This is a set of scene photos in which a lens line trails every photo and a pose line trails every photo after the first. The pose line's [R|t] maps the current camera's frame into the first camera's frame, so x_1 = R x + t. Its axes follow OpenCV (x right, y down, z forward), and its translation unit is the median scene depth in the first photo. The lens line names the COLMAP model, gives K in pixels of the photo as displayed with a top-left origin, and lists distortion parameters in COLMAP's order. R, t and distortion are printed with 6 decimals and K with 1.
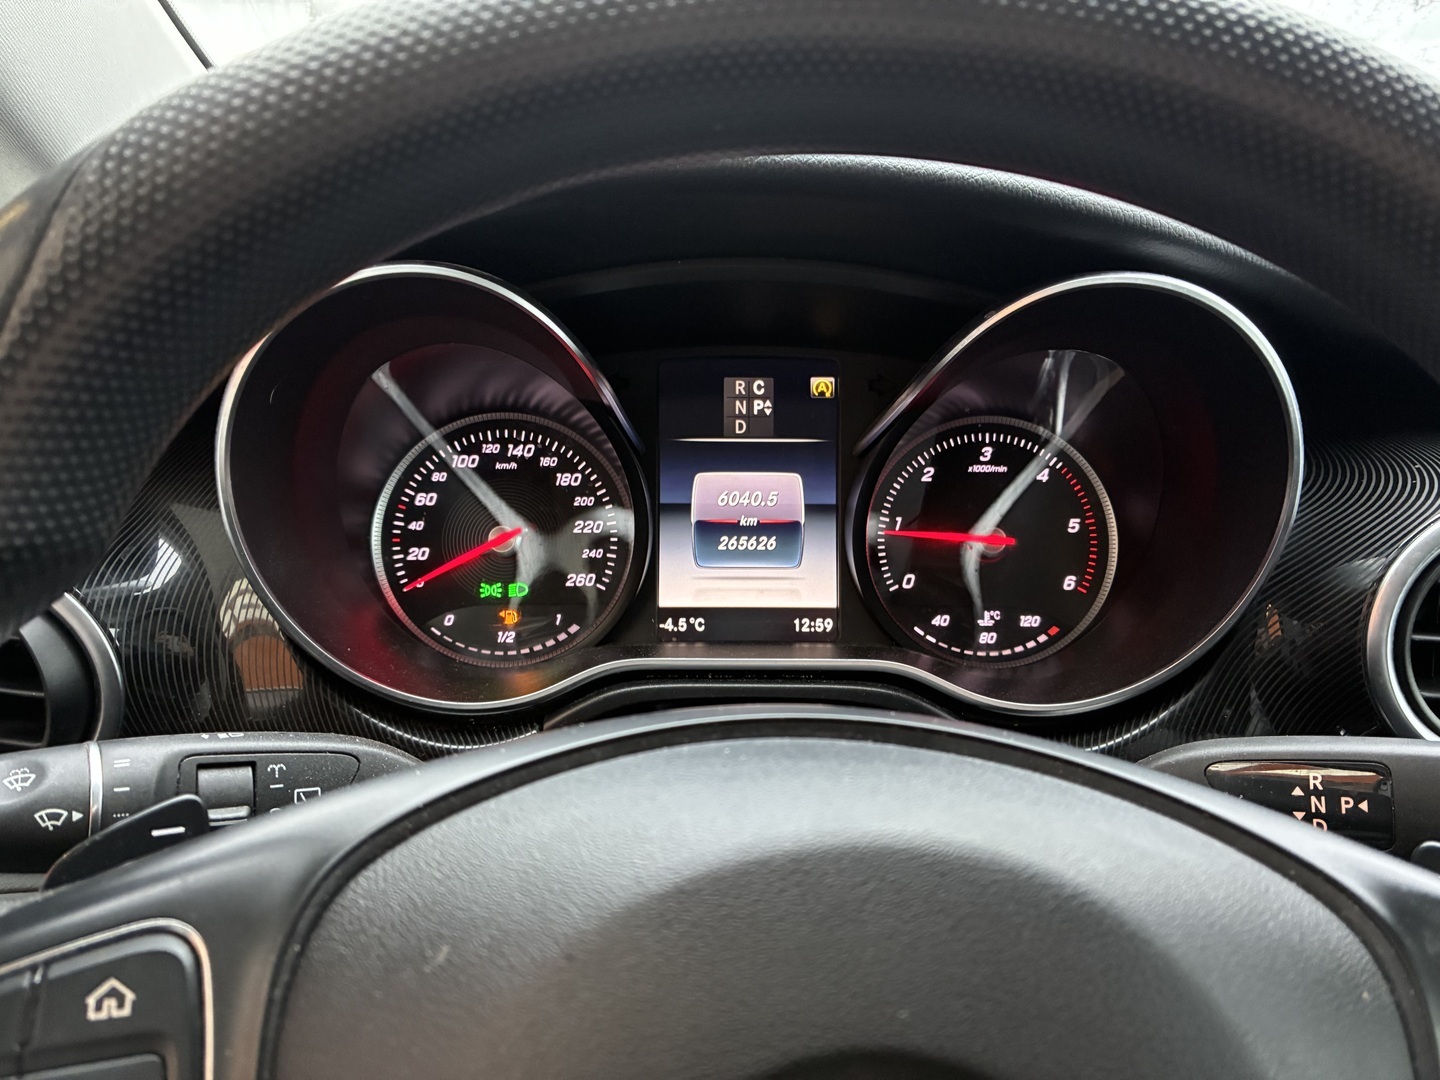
lens RADIAL K [[1093.9, 0, 715.2], [0, 1093.9, 540.4], [0, 0, 1]] dist [0.050549, -0.067382]
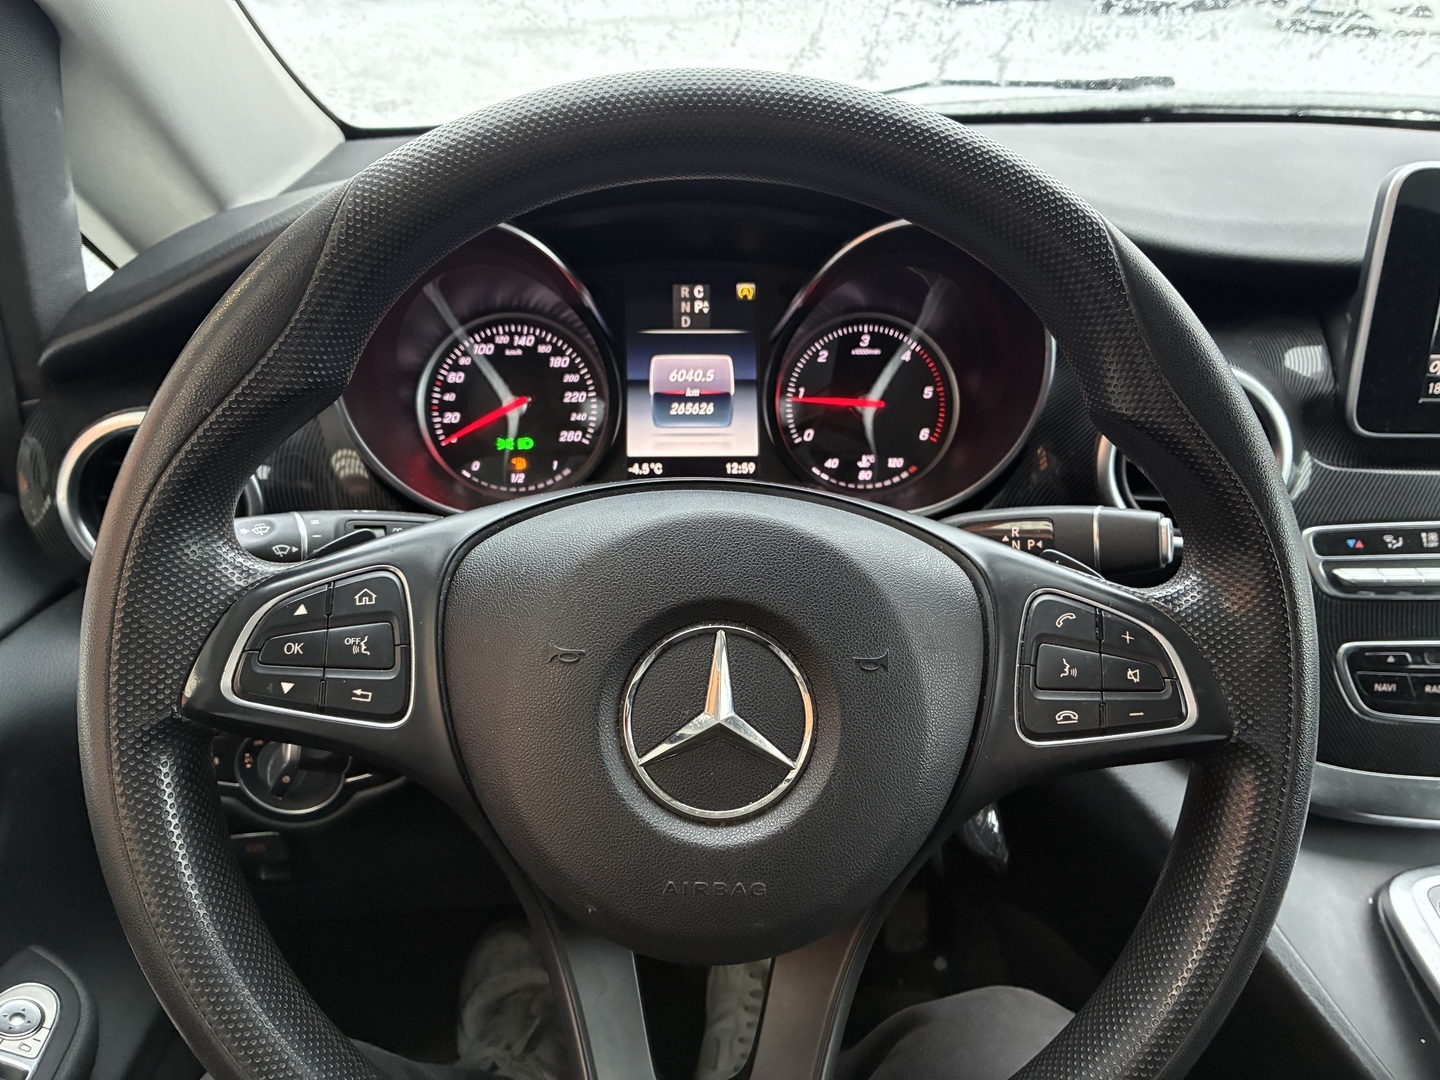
lens RADIAL K [[1083.6, 0, 720.0], [0, 1083.6, 558.2], [0, 0, 1]] dist [0.031848, -0.072727]
pose [[0.999625, -0.013113, 0.024049, 0.029911], [0.010364, 0.993758, 0.111072, 0.038780], [-0.025356, -0.110781, 0.993521, -0.372552]]
